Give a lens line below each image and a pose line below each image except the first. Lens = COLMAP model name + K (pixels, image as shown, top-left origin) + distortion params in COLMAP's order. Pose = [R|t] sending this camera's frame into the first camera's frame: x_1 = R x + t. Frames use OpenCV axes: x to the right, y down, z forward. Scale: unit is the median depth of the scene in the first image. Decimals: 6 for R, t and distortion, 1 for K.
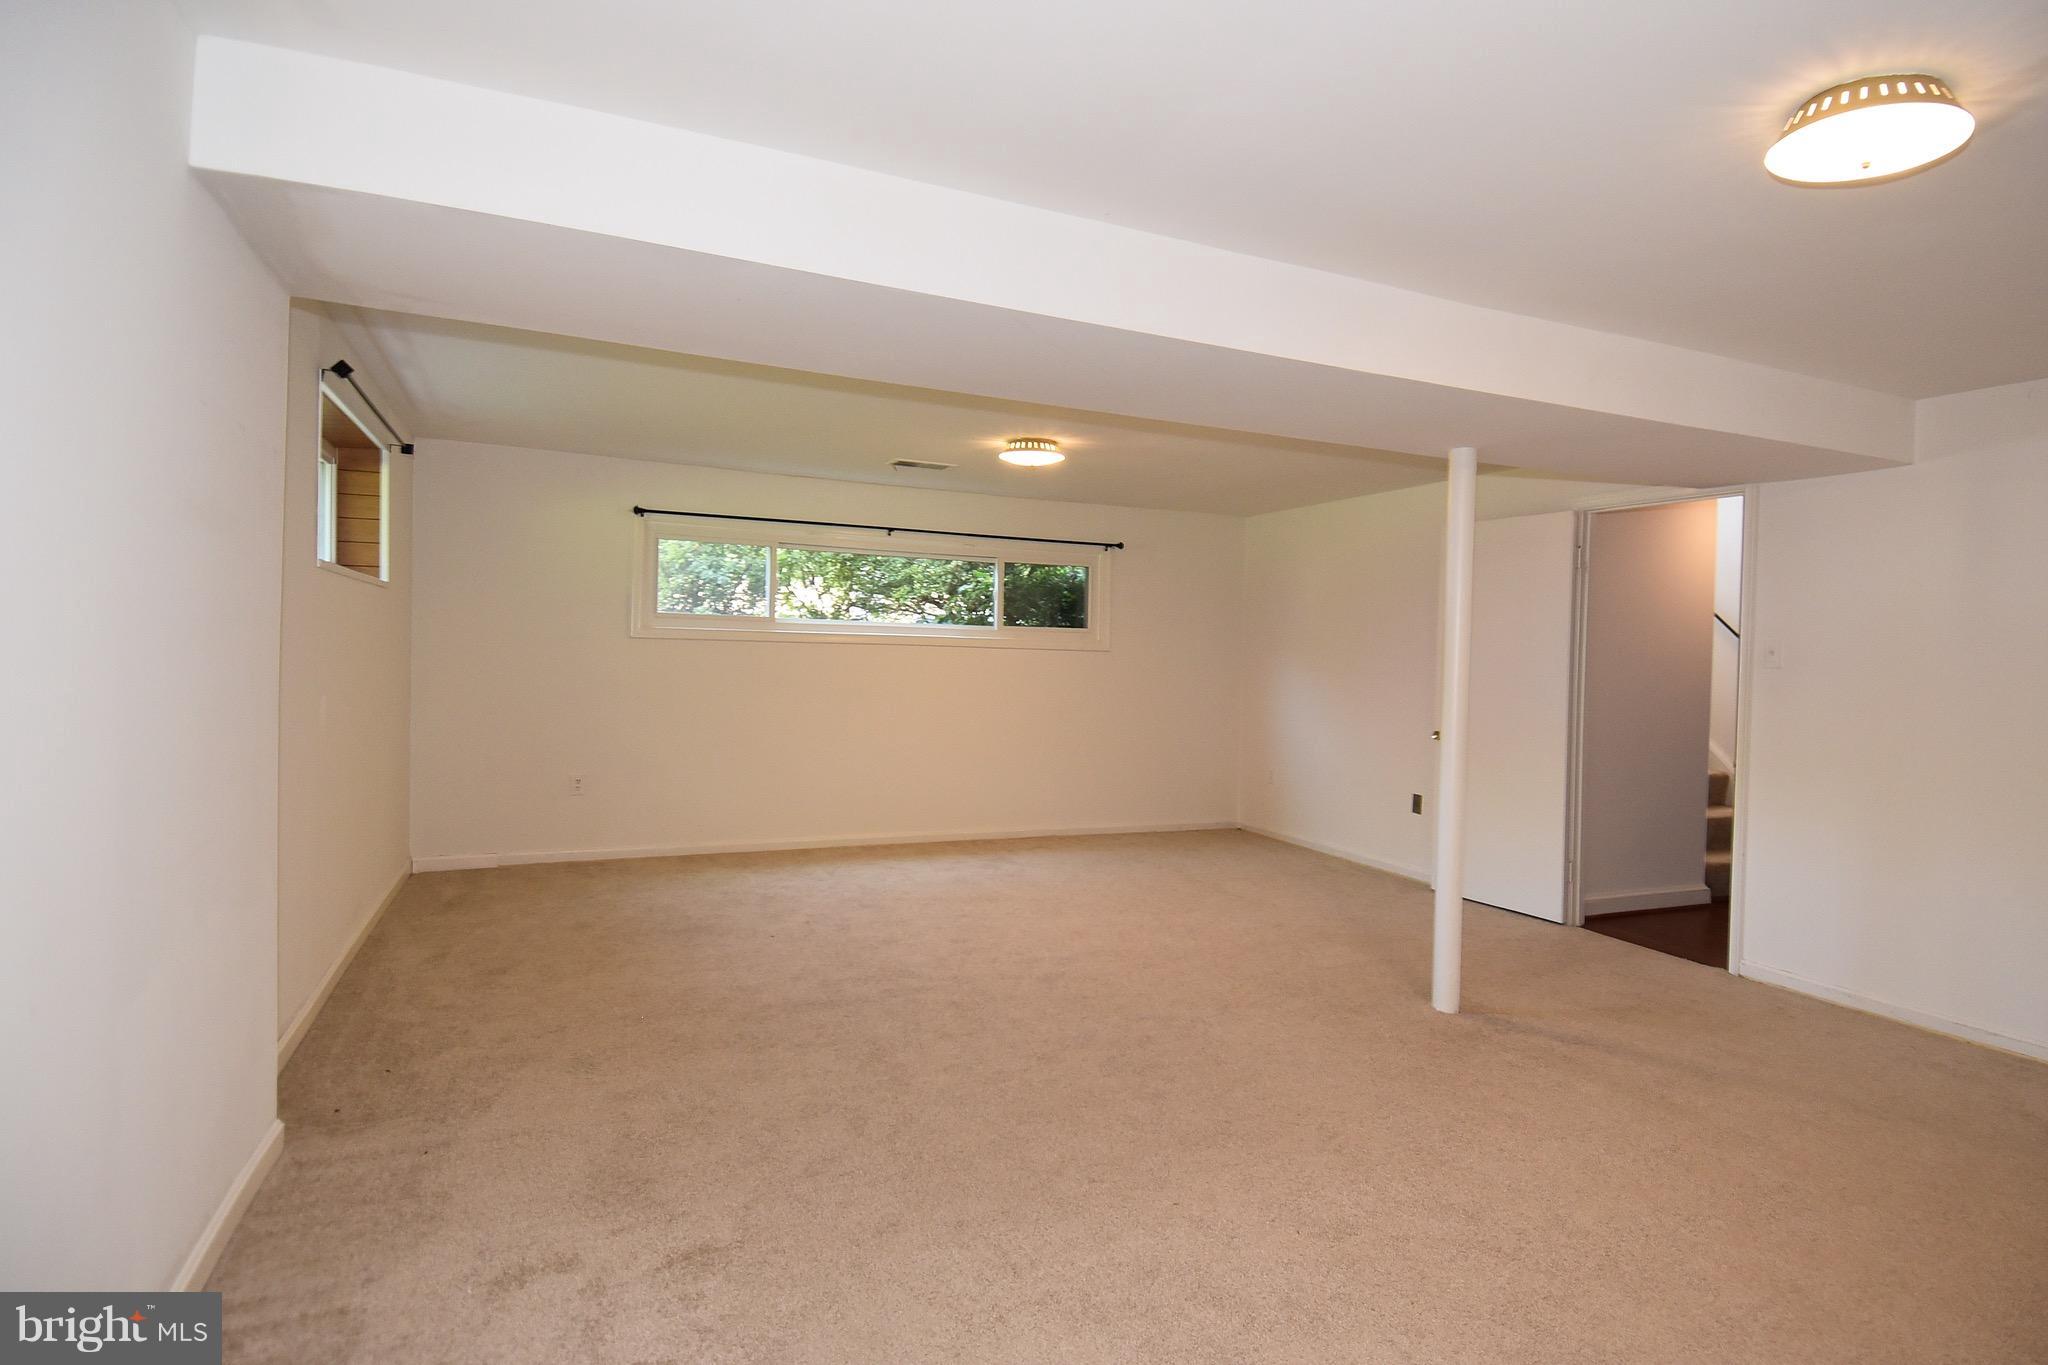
lens RADIAL K [[1085.9, 0, 1066.1], [0, 1085.9, 663.7], [0, 0, 1]] dist [0.041857, -0.000130]
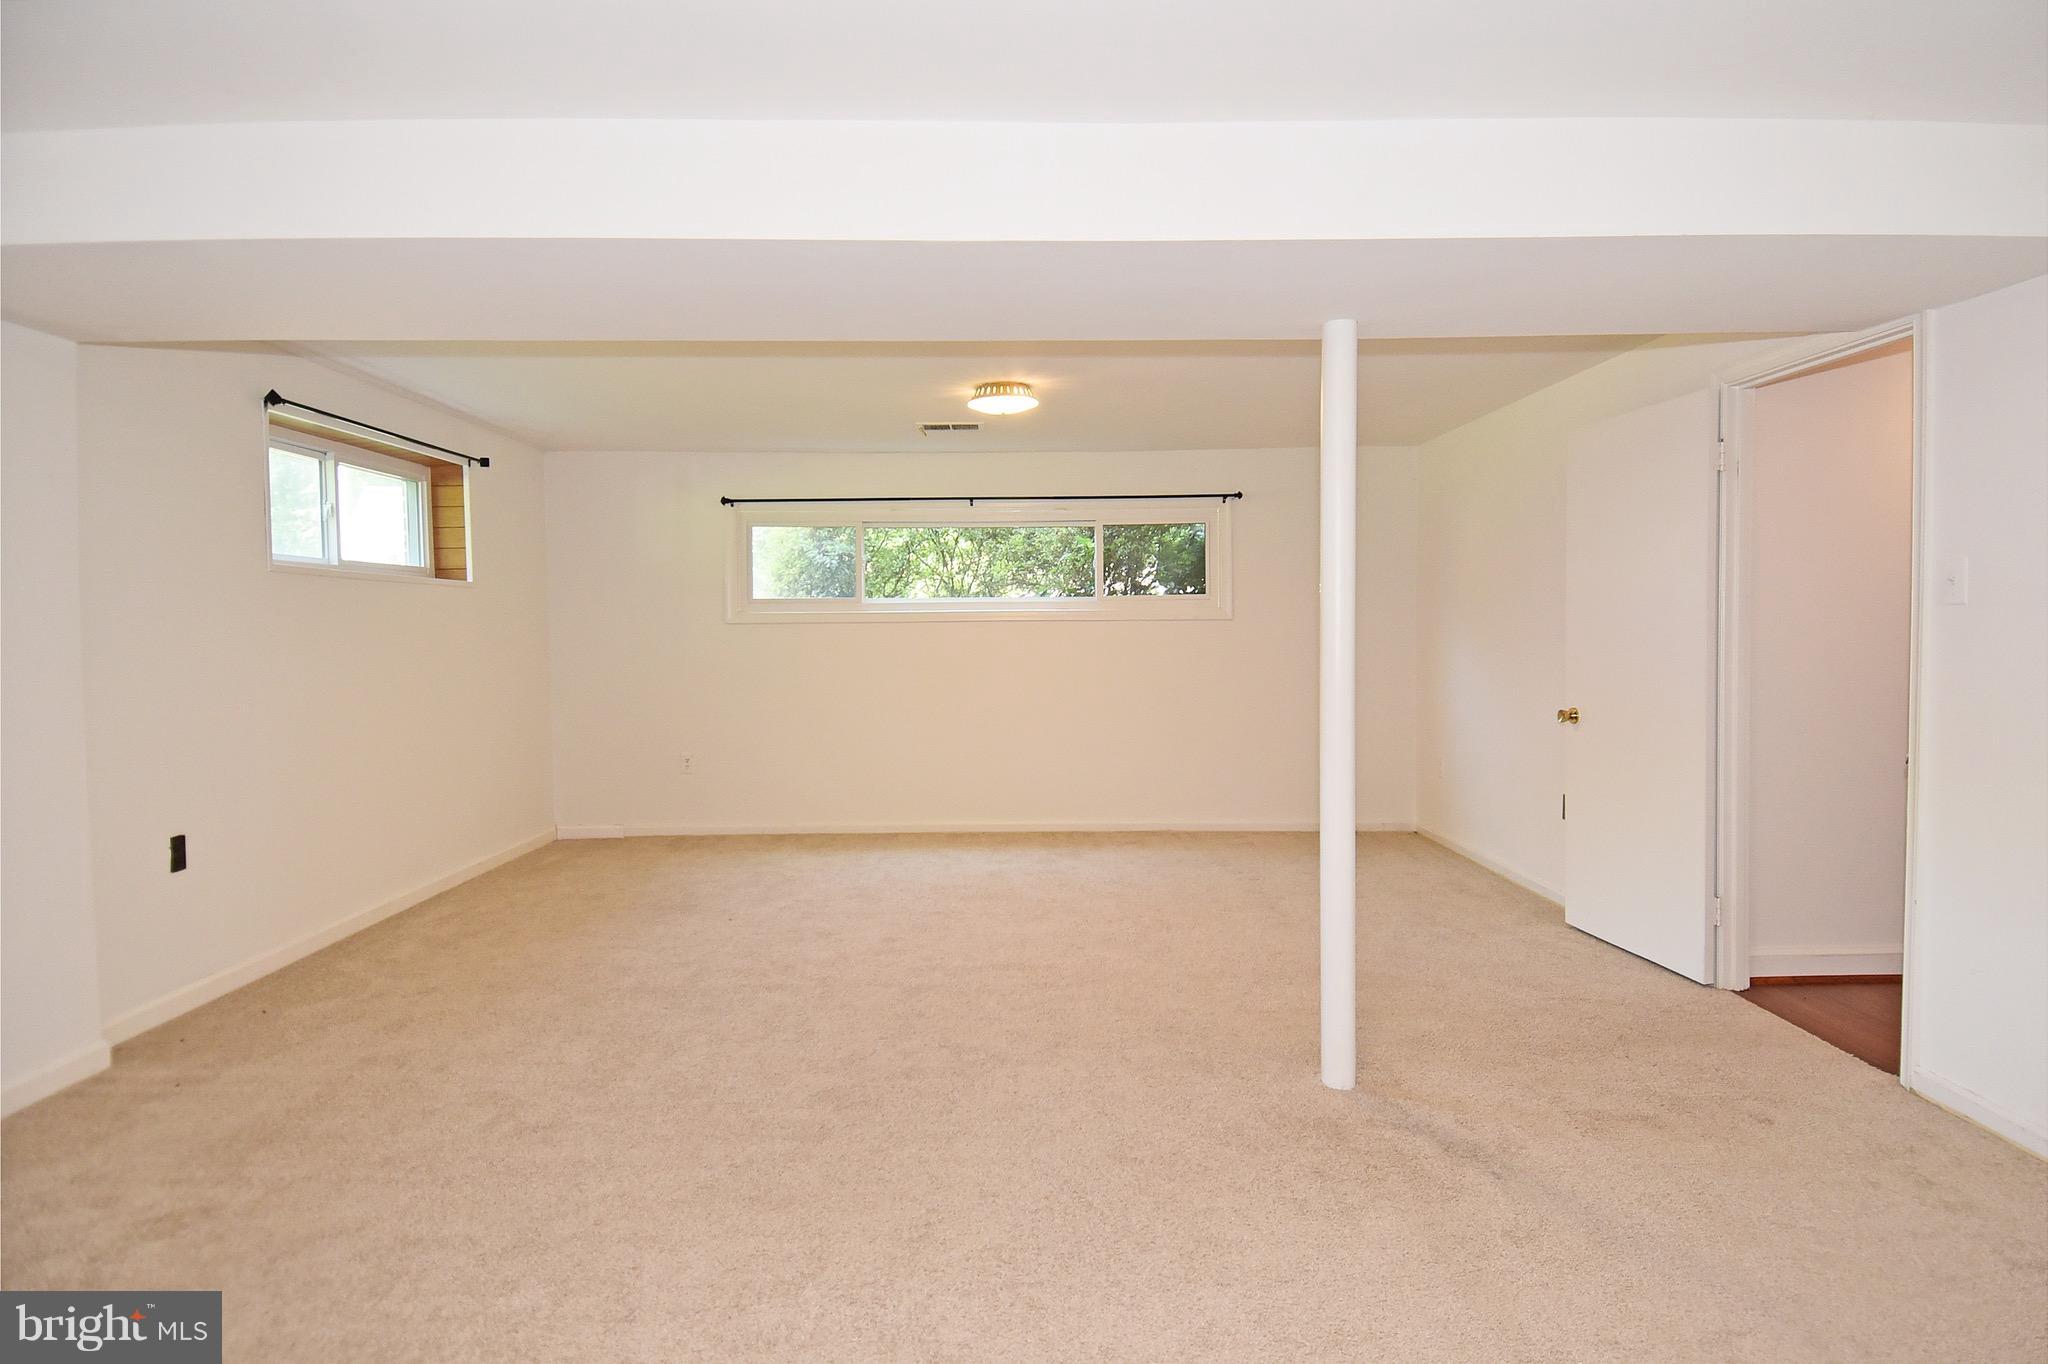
lens RADIAL K [[1126.8, 0, 1024.0], [0, 1126.8, 682.0], [0, 0, 1]] dist [0.068163, -0.047603]
pose [[0.907338, -0.014607, -0.420147, 0.368200], [0.028774, 0.999210, 0.027401, 0.011554], [0.419415, -0.036951, 0.907042, 0.164694]]
